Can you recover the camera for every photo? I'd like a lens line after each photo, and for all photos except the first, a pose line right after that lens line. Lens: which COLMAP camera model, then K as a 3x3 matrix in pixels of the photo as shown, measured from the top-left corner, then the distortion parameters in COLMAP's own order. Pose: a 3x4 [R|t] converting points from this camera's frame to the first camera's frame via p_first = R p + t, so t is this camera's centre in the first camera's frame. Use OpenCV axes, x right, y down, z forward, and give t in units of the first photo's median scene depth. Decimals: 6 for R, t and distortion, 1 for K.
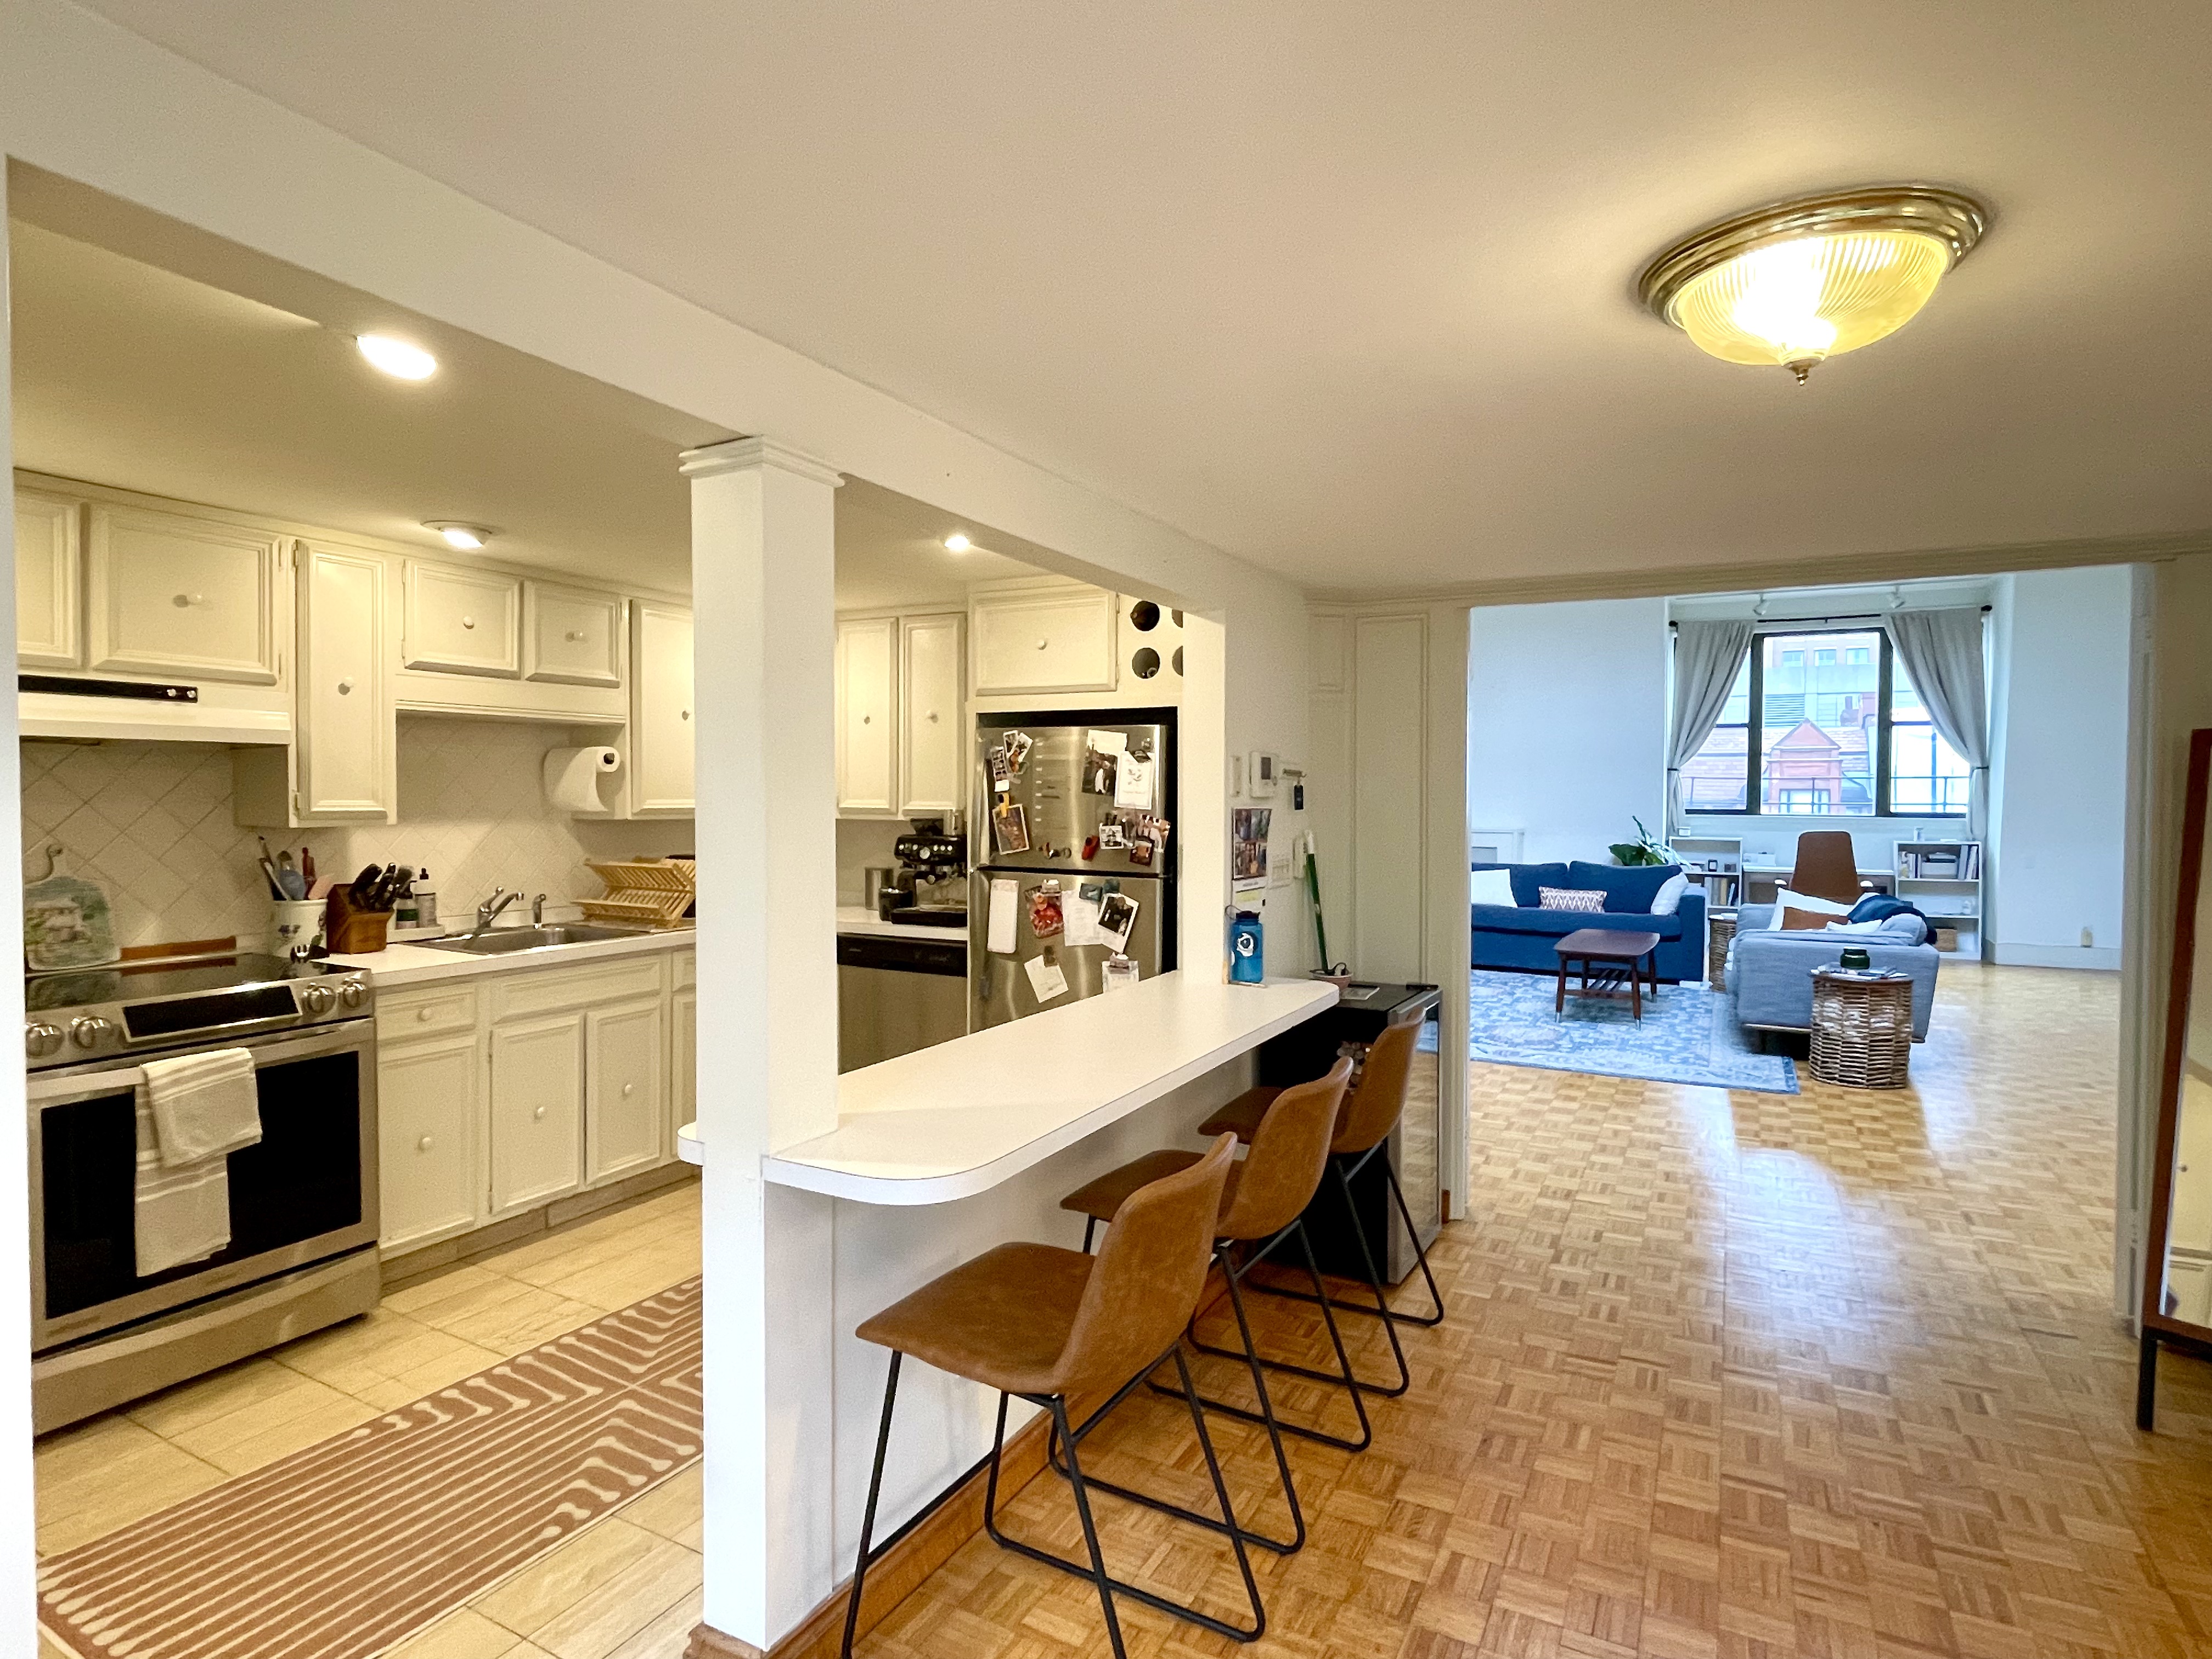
lens RADIAL K [[1171.6, 0, 1097.1], [0, 1171.6, 830.6], [0, 0, 1]] dist [-0.016202, 0.007608]
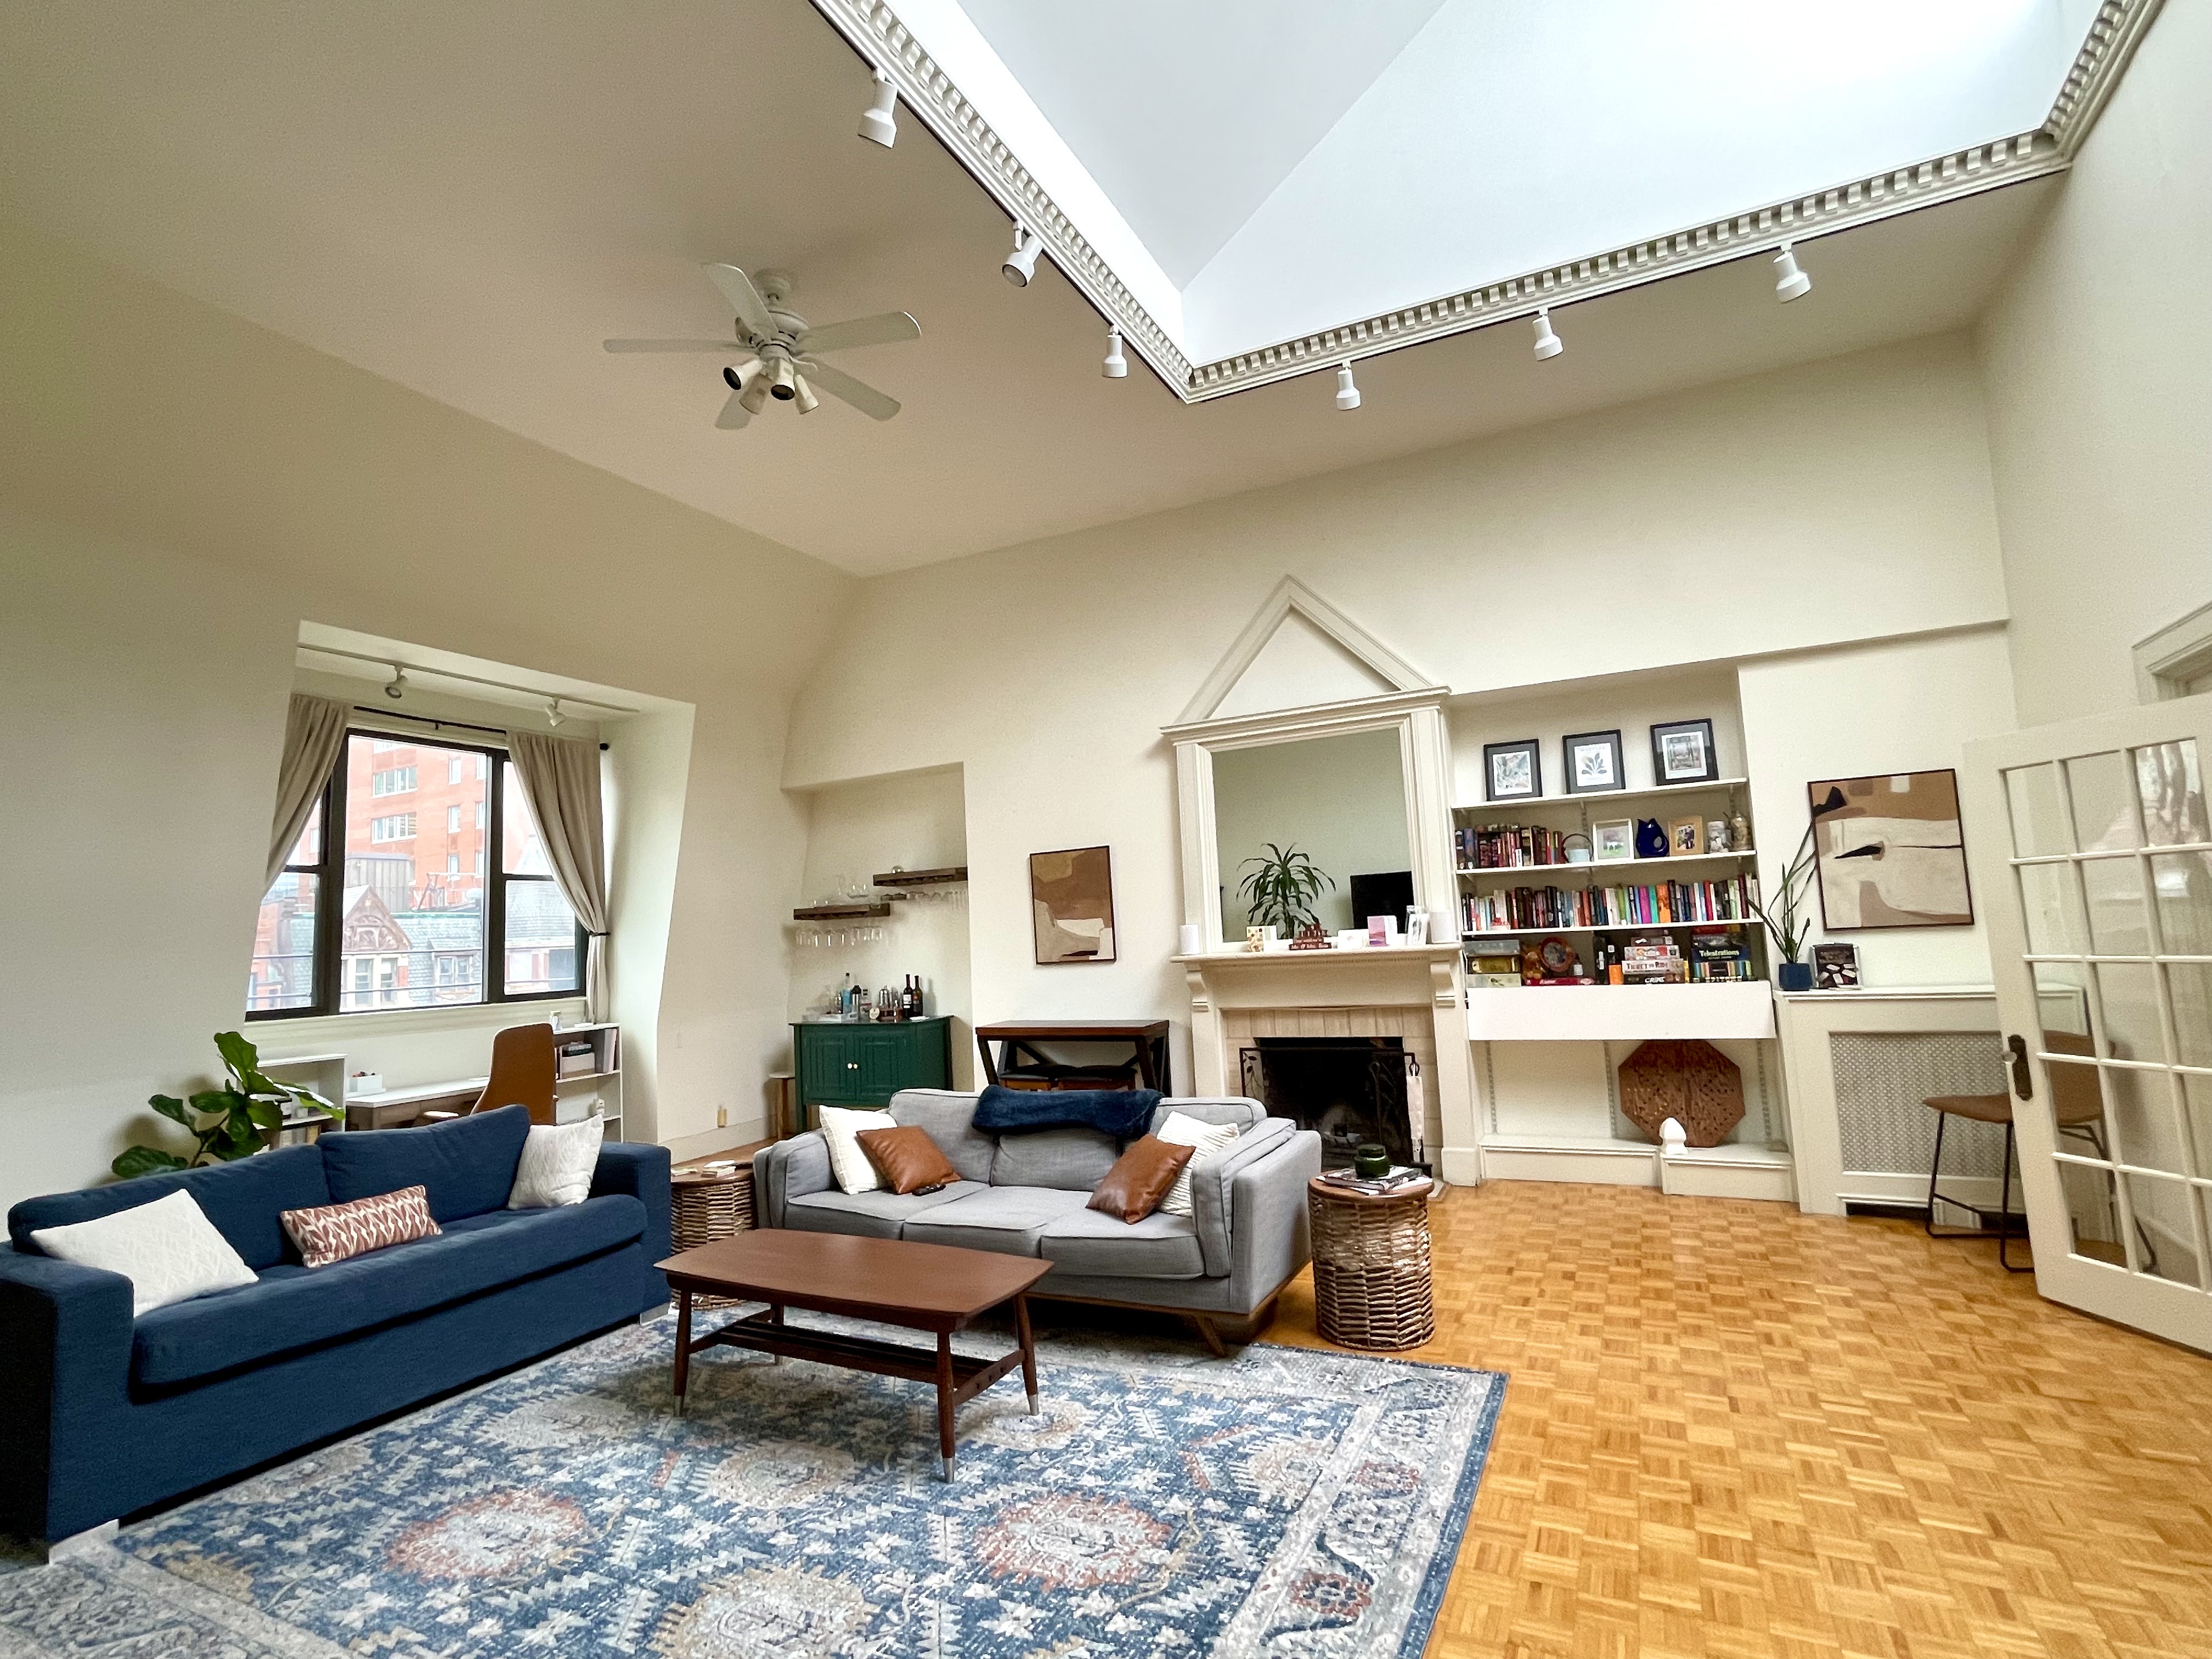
lens RADIAL K [[1069.8, 0, 1097.6], [0, 1069.8, 827.8], [0, 0, 1]] dist [0.003411, -0.000986]
pose [[-0.032394, 0.097393, 0.994719, -0.043295], [0.077667, 0.992477, -0.094644, -0.050926], [-0.996453, 0.074191, -0.039714, 1.195430]]
